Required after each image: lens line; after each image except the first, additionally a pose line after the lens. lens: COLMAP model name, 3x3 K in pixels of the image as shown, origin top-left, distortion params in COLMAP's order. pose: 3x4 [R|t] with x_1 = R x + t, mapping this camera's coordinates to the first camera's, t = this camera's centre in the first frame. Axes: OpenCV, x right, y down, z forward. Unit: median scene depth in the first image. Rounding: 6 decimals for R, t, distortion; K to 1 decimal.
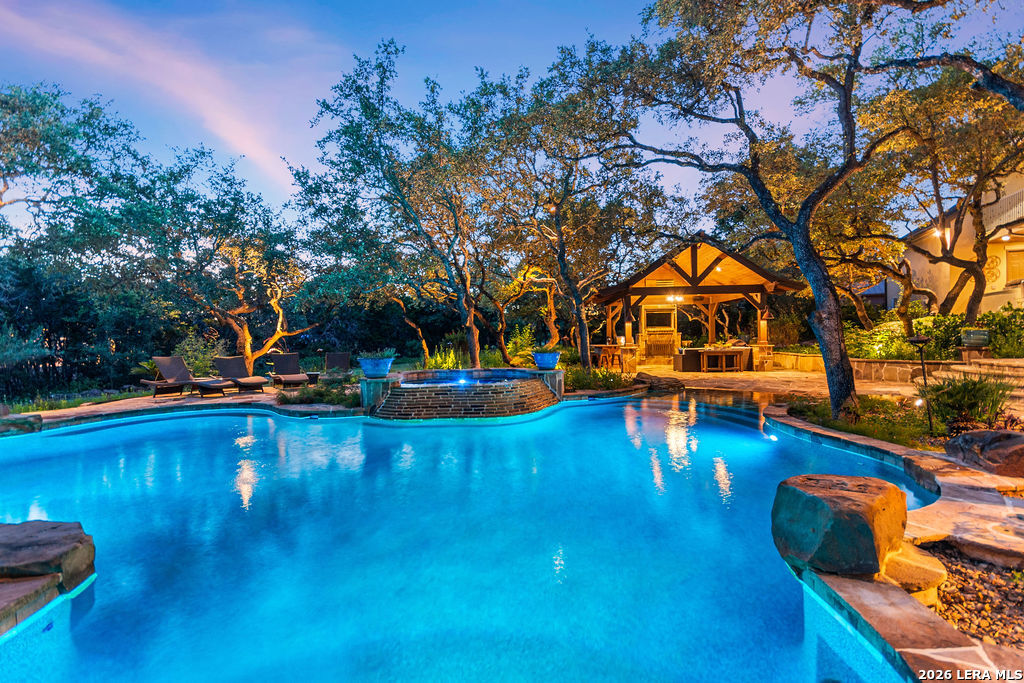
lens RADIAL K [[444.6, 0, 508.9], [0, 444.6, 346.9], [0, 0, 1]] dist [-0.000550, -0.001198]
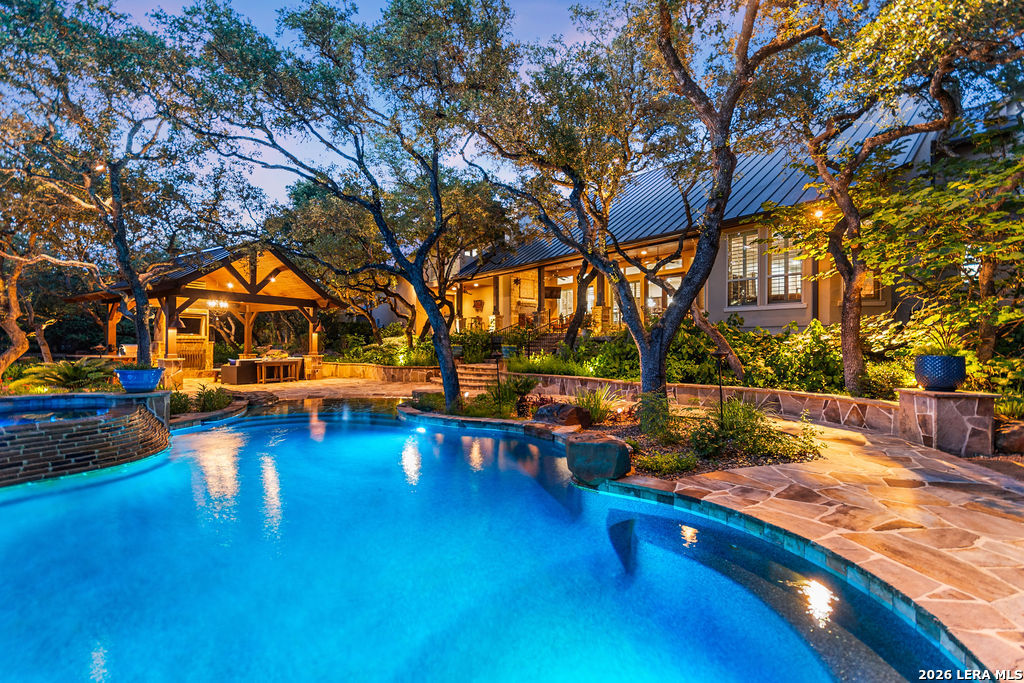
lens RADIAL K [[444.6, 0, 508.9], [0, 444.6, 346.9], [0, 0, 1]] dist [-0.000550, -0.001198]
pose [[0.459633, 0.013102, 0.888012, -0.177657], [0.003108, 0.999861, -0.016361, -0.006044], [-0.888103, 0.010280, 0.459529, 0.073946]]
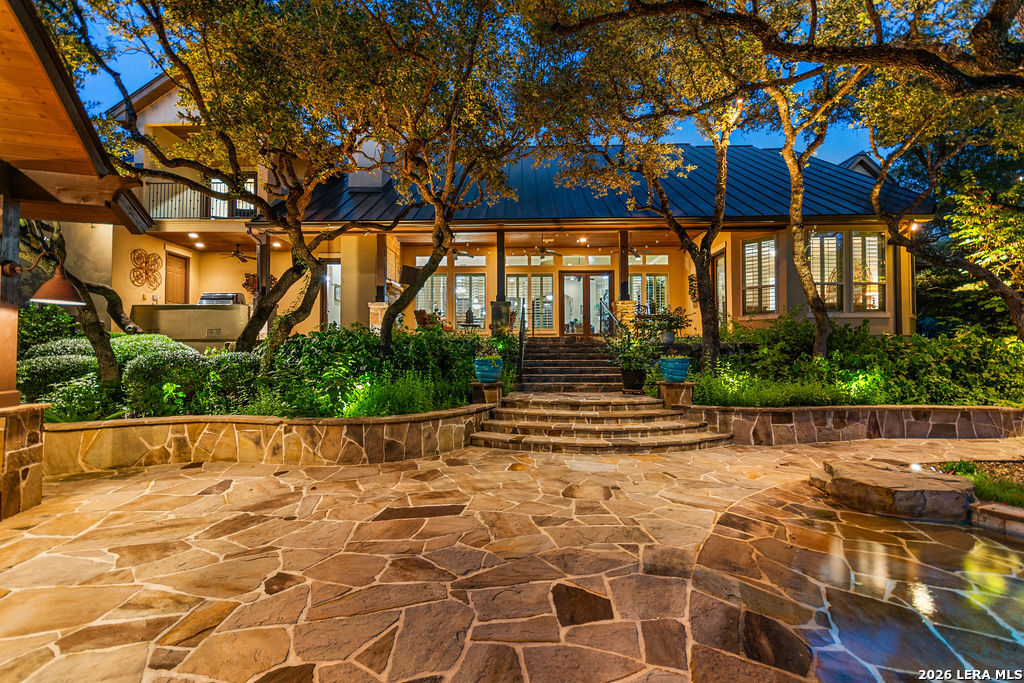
lens RADIAL K [[422.3, 0, 512.0], [0, 422.3, 341.5], [0, 0, 1]] dist [-0.033201, -0.000102]
pose [[-0.381000, 0.044978, 0.923480, 0.258133], [0.021031, 0.998979, -0.039979, -0.025791], [-0.924336, 0.004189, -0.381557, 0.817418]]
